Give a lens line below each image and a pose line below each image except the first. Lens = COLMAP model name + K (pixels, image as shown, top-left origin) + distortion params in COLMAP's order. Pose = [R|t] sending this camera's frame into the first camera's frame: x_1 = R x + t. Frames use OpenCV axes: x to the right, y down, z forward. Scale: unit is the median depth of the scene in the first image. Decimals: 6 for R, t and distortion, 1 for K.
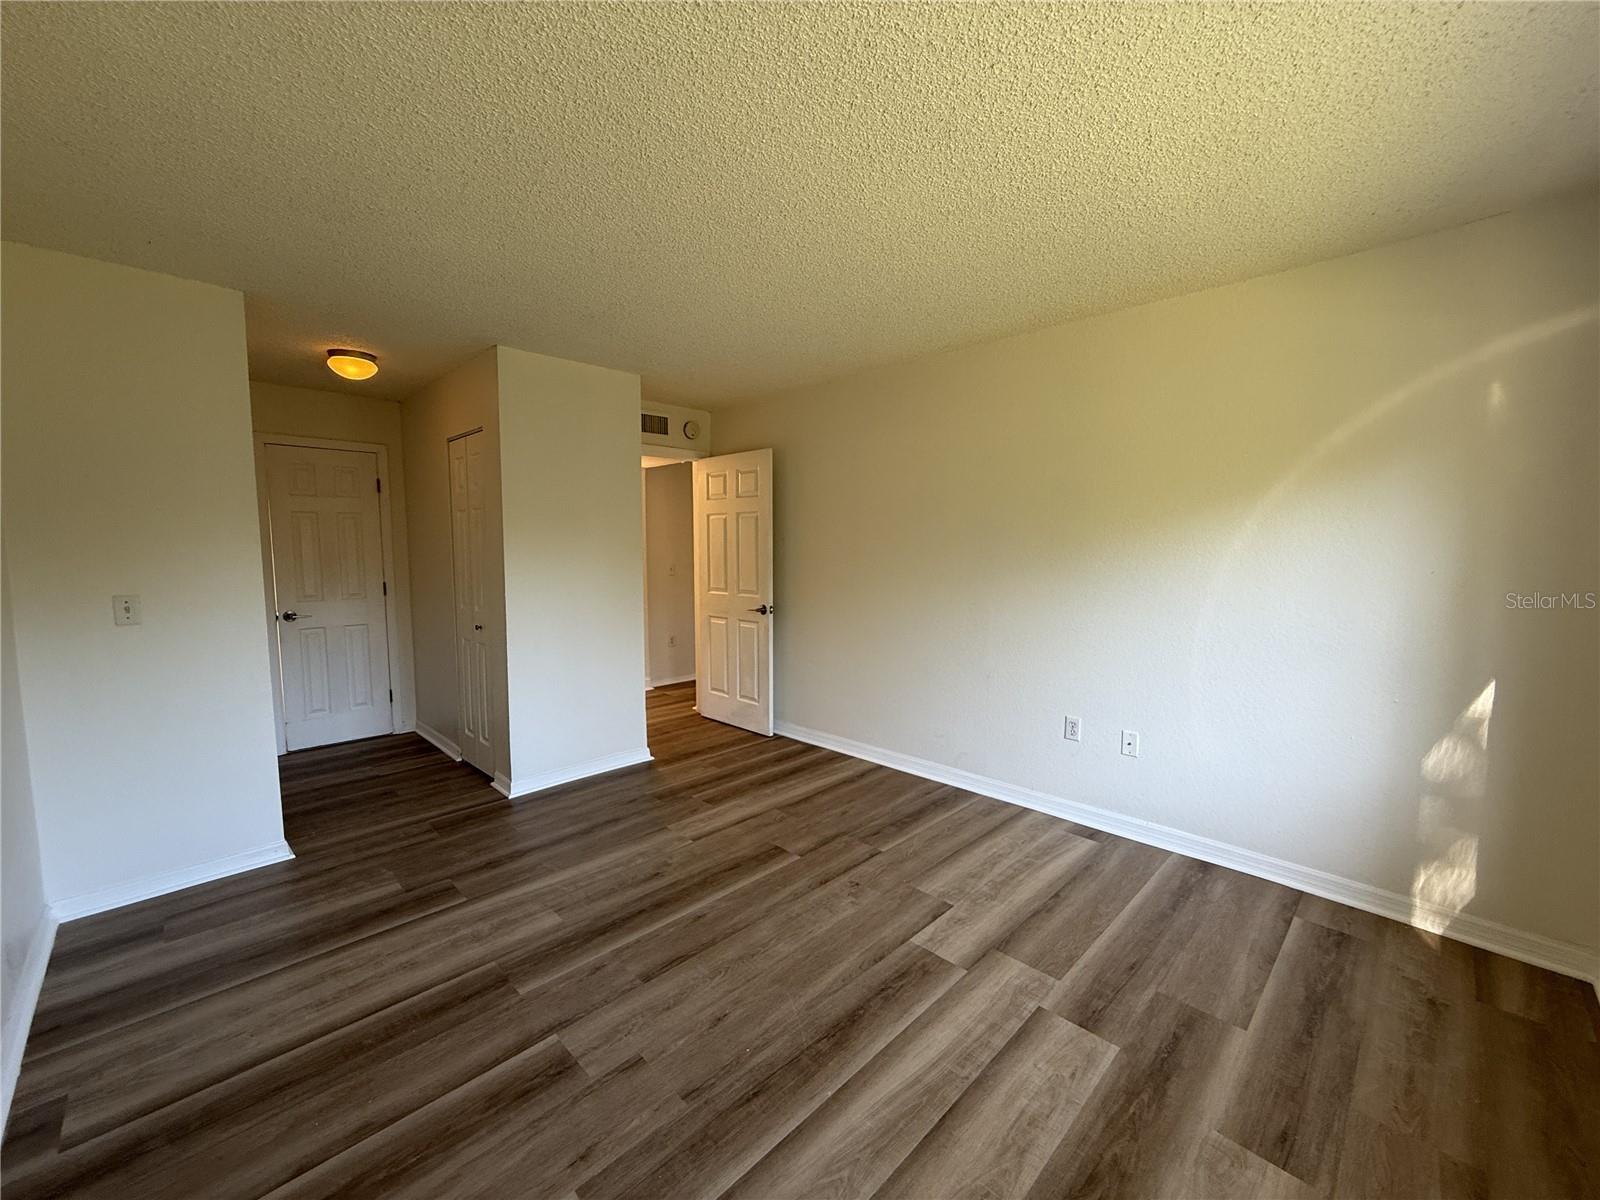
lens RADIAL K [[636.3, 0, 792.9], [0, 636.3, 591.7], [0, 0, 1]] dist [-0.001579, 0.000090]
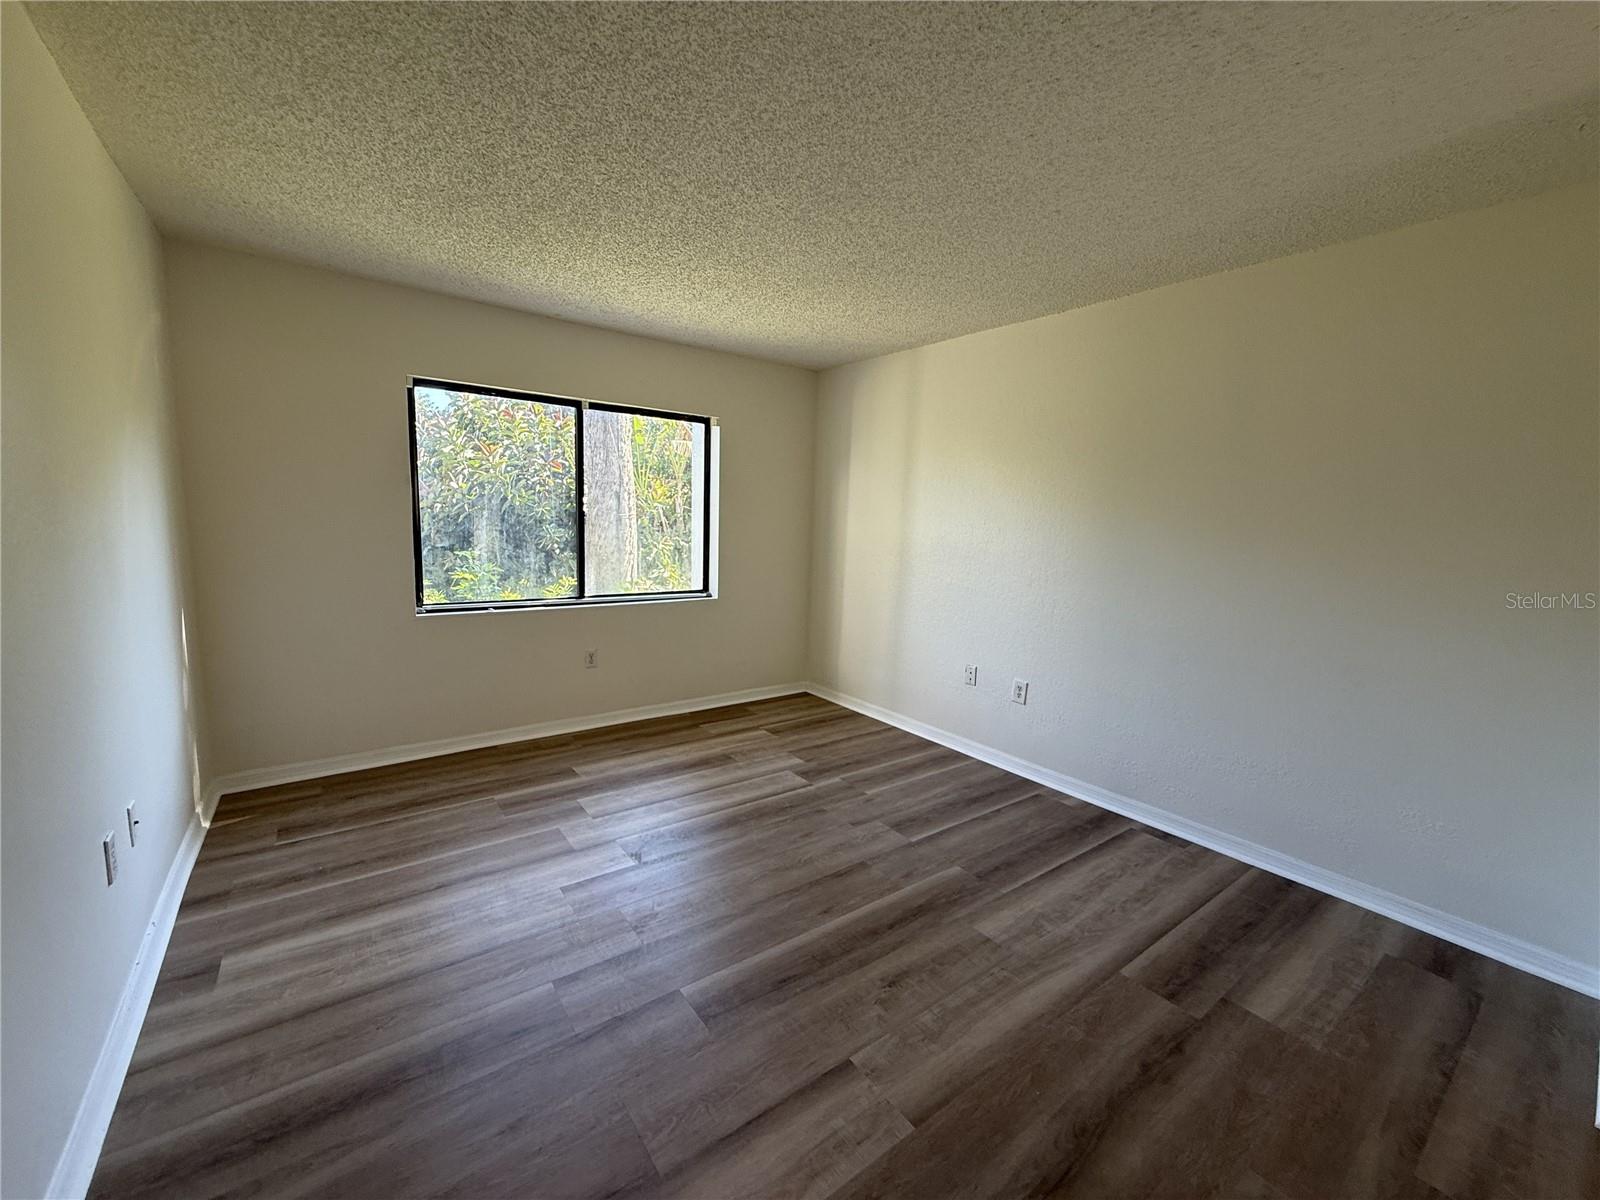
lens RADIAL K [[636.3, 0, 799.7], [0, 636.3, 605.4], [0, 0, 1]] dist [-0.001579, 0.000090]
pose [[-0.990852, -0.046945, 0.126528, -0.221273], [-0.020464, 0.978972, 0.202965, -0.129565], [-0.133396, 0.198519, -0.970977, 1.956098]]
